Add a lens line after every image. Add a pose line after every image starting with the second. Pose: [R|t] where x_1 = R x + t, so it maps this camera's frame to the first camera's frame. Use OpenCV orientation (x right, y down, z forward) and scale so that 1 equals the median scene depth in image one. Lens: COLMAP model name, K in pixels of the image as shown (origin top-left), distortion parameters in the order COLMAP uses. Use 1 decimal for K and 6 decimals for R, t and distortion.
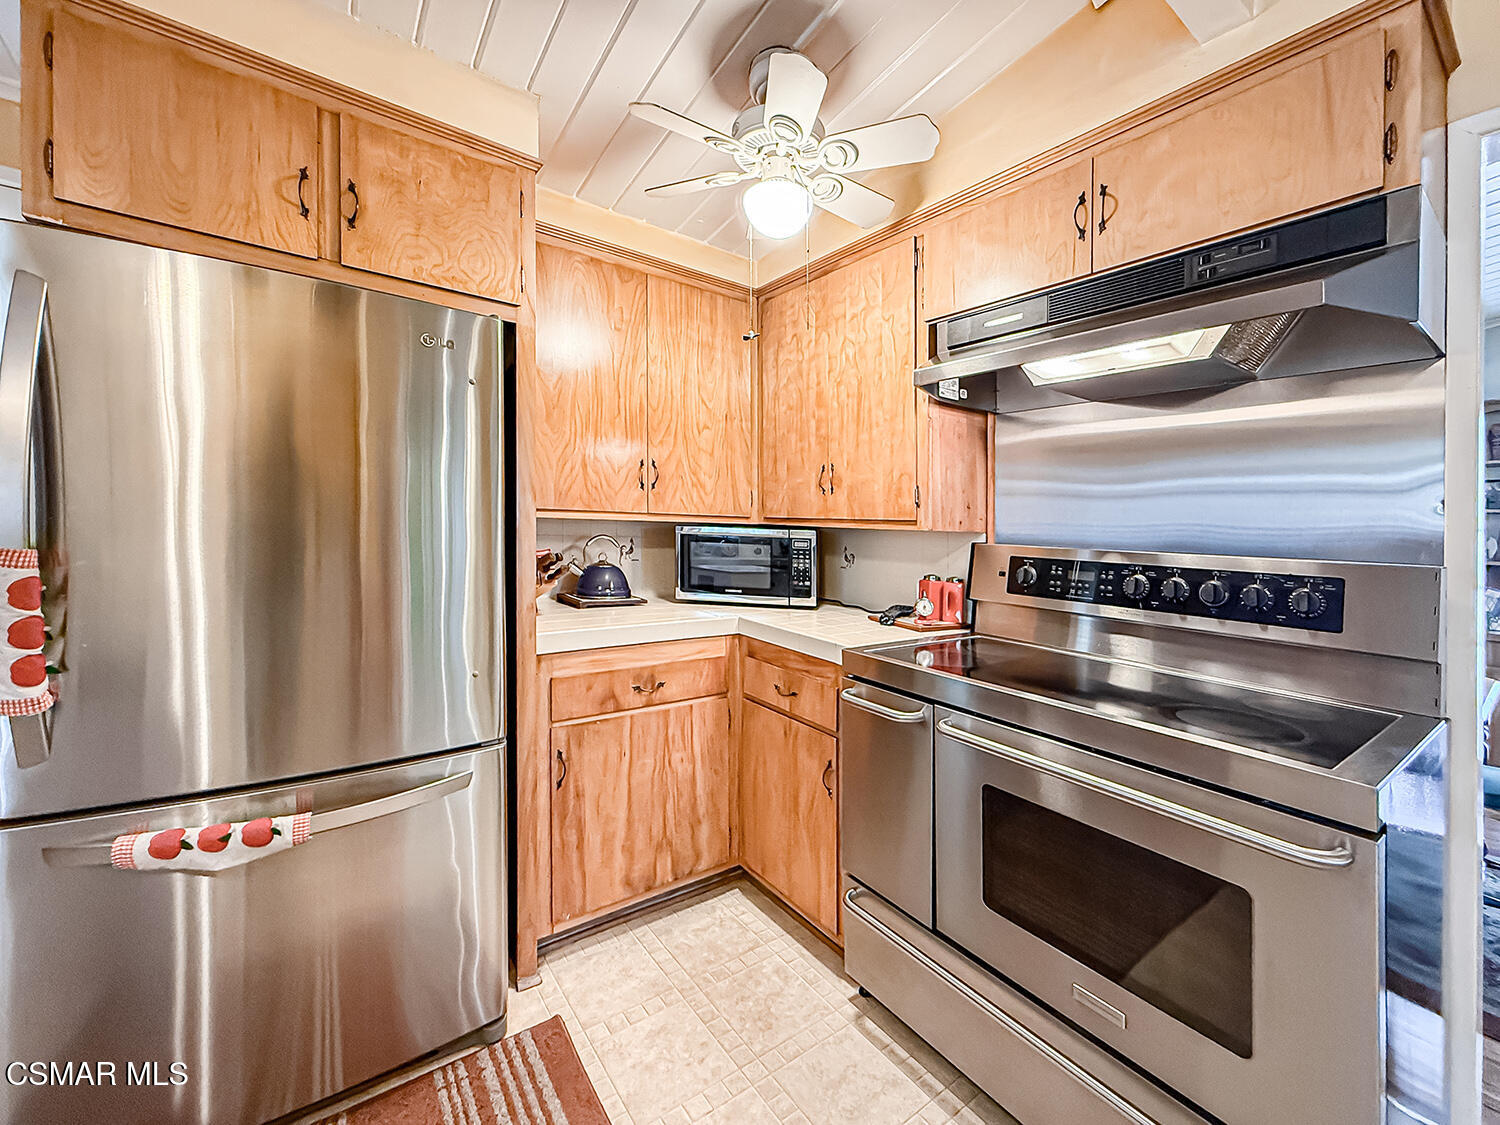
lens RADIAL K [[627.0, 0, 748.5], [0, 627.0, 501.2], [0, 0, 1]] dist [0.000268, 0.000051]
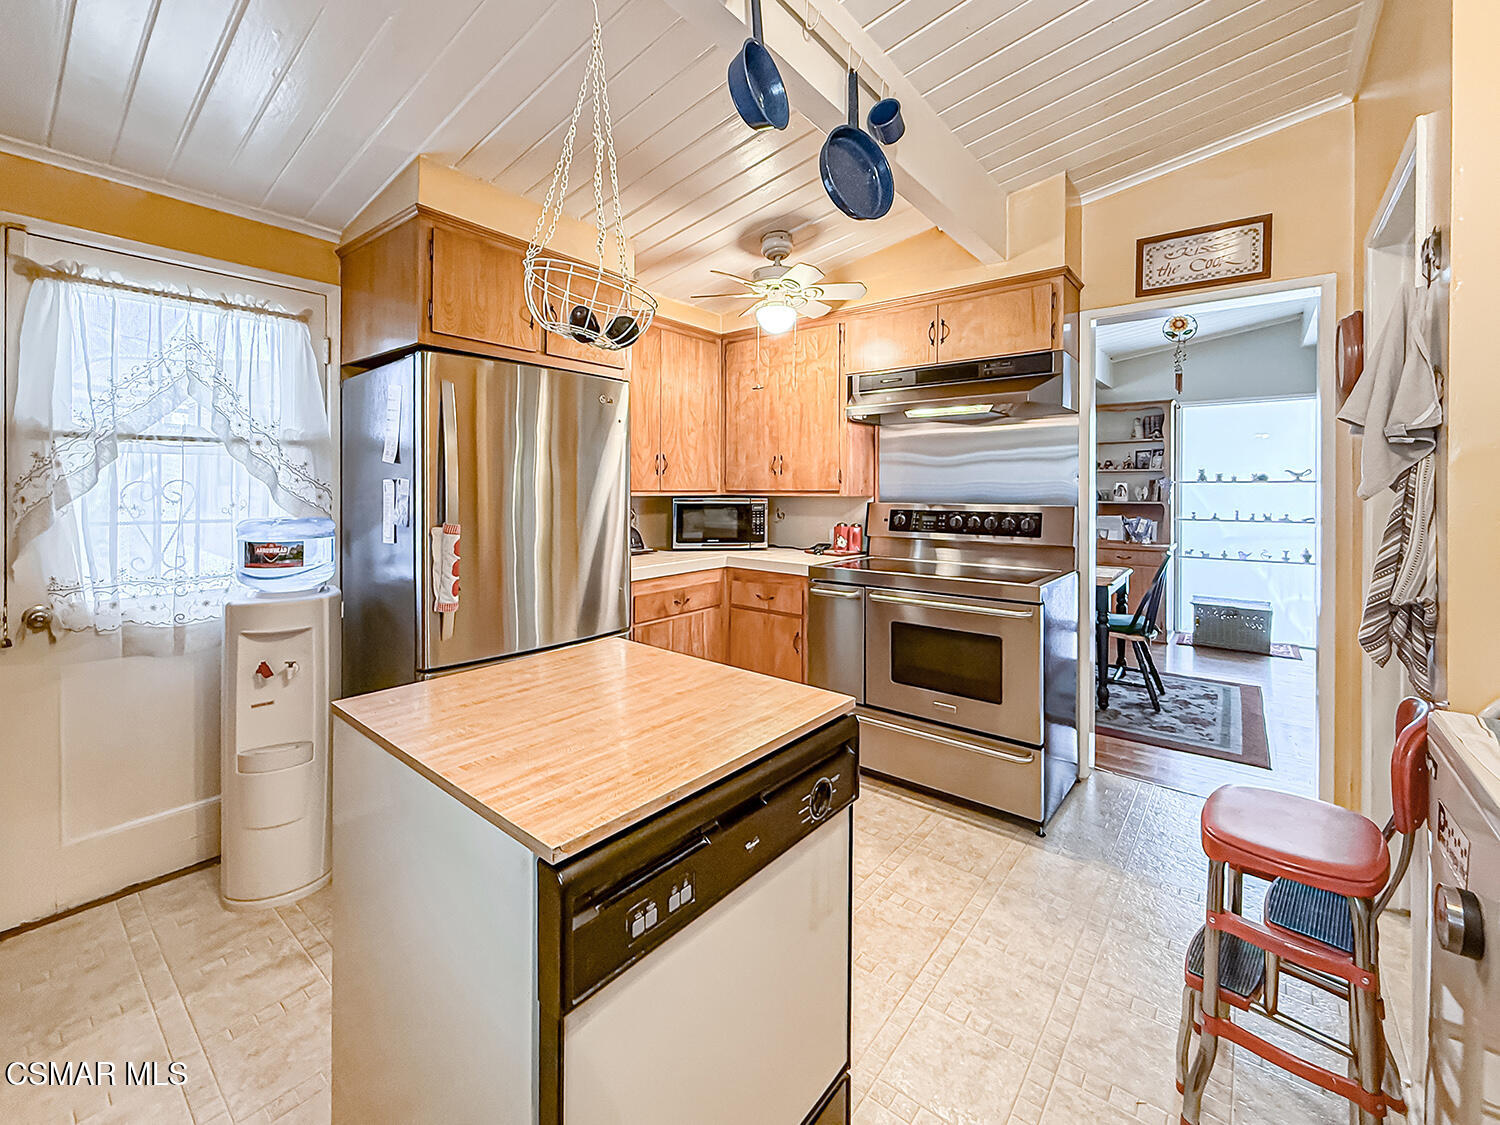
lens RADIAL K [[627.0, 0, 748.5], [0, 627.0, 501.2], [0, 0, 1]] dist [0.000268, 0.000051]
pose [[0.965715, -0.036875, 0.256973, -0.381060], [0.021869, 0.997898, 0.061010, -0.046555], [-0.258683, -0.053299, 0.964491, -0.535075]]
